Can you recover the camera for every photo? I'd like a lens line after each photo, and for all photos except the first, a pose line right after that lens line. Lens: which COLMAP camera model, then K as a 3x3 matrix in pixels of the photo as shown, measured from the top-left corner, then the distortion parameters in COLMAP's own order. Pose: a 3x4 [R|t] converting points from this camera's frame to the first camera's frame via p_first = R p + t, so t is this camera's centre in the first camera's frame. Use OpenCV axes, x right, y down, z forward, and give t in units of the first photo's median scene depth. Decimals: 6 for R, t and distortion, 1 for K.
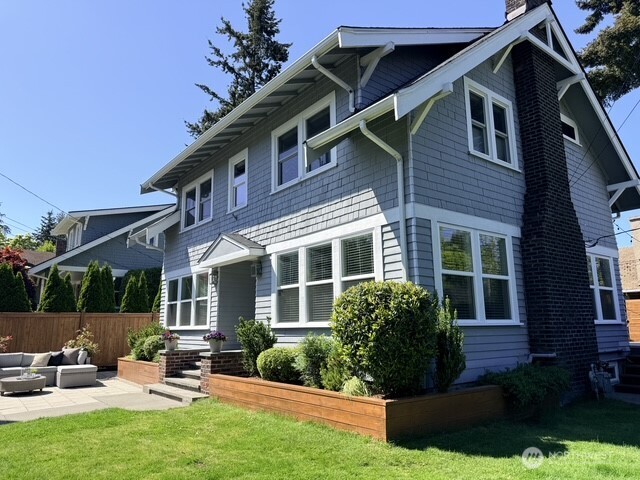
lens RADIAL K [[450.6, 0, 319.5], [0, 450.6, 236.3], [0, 0, 1]] dist [0.034210, -0.032820]
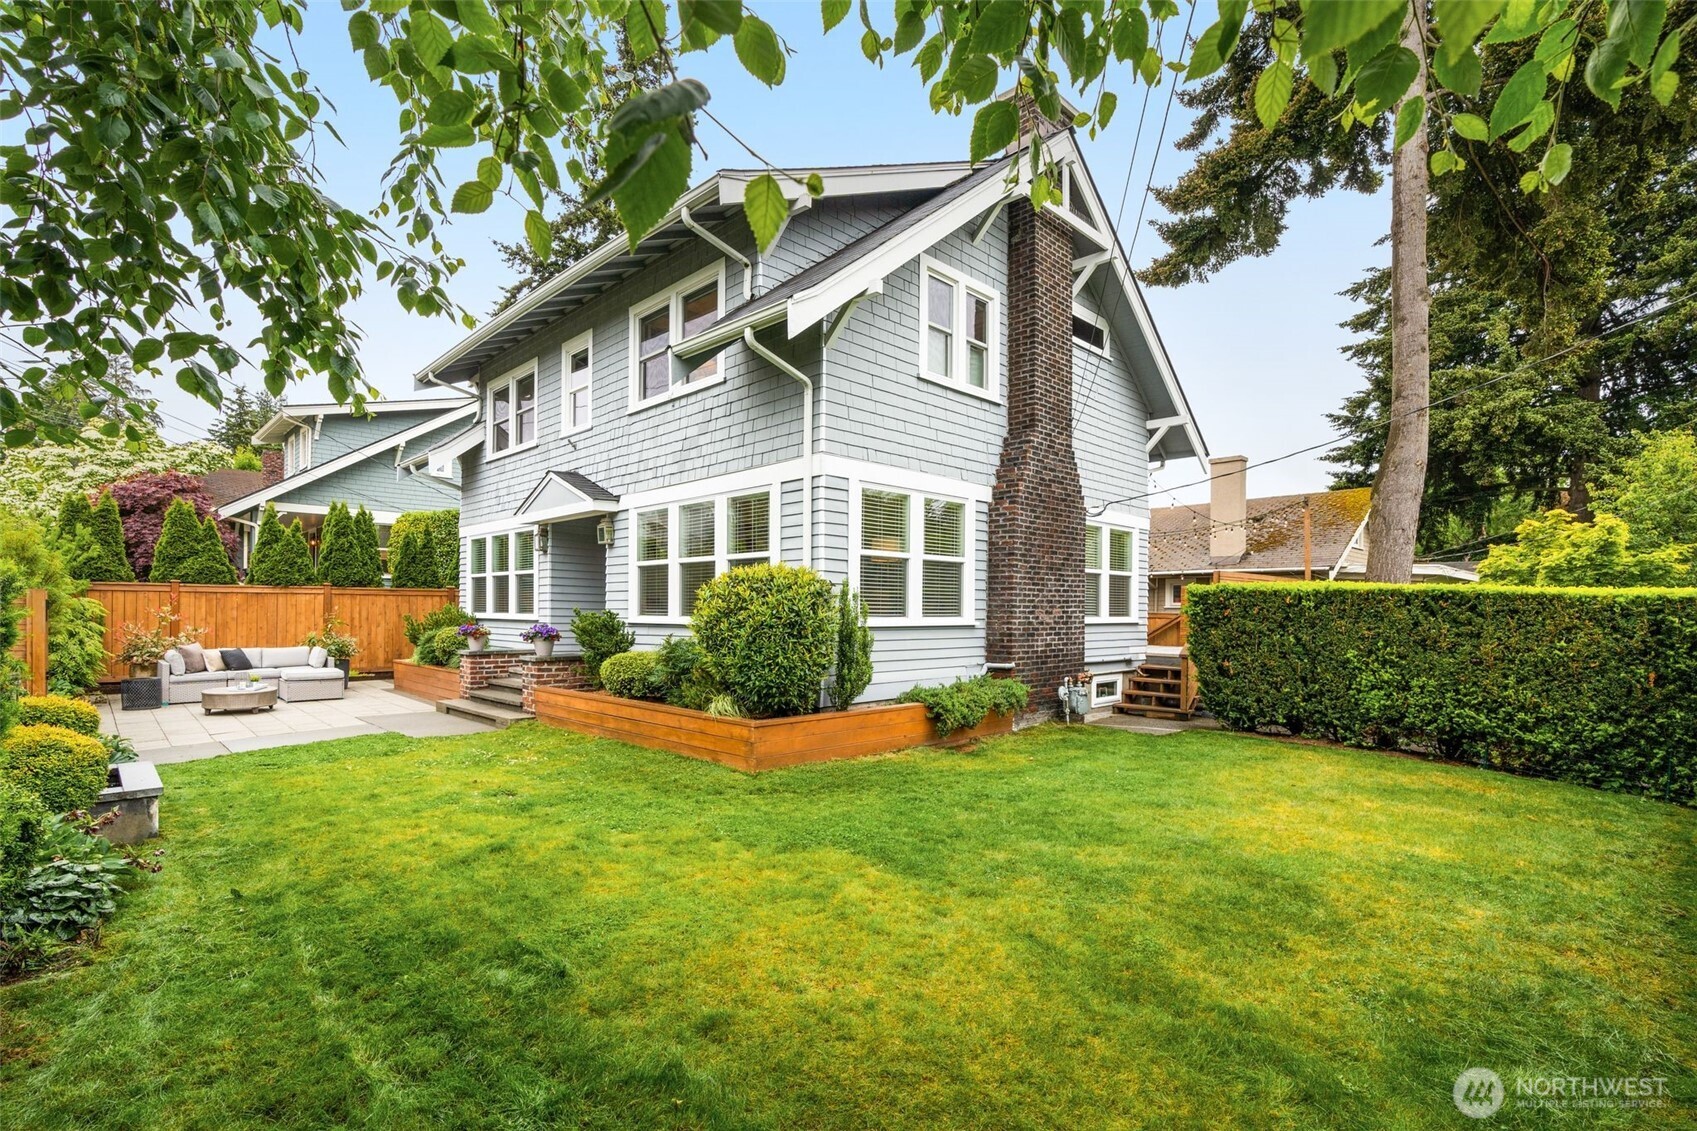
lens RADIAL K [[786.3, 0, 853.1], [0, 786.3, 613.8], [0, 0, 1]] dist [-0.016596, 0.002118]
pose [[0.992216, 0.018823, 0.123102, 0.079525], [-0.043069, 0.979378, 0.197390, -0.052871], [-0.116848, -0.201156, 0.972565, -0.169910]]
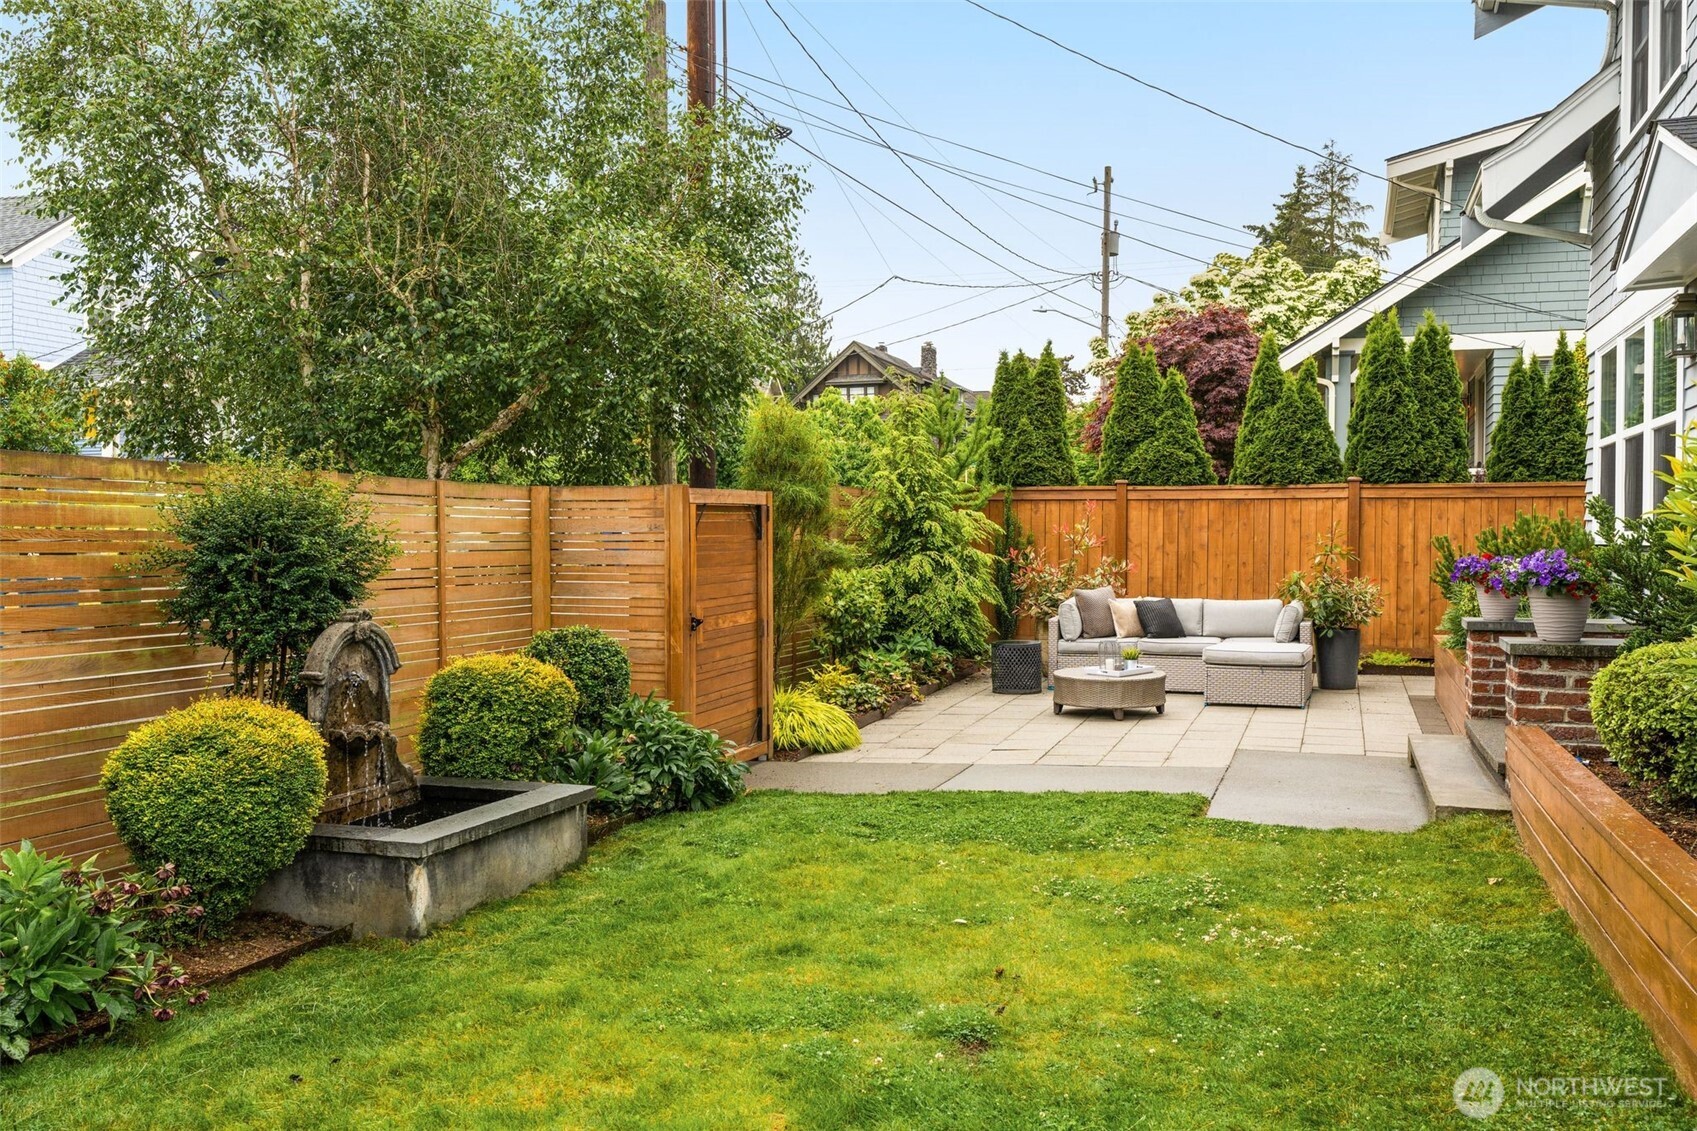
lens RADIAL K [[1475.4, 0, 853.0], [0, 1475.4, 566.5], [0, 0, 1]] dist [-0.006199, -0.001360]
pose [[0.551186, 0.029507, -0.833860, 0.204498], [0.154600, 0.978458, 0.136816, 0.055911], [0.819934, -0.204326, 0.534751, 0.290330]]
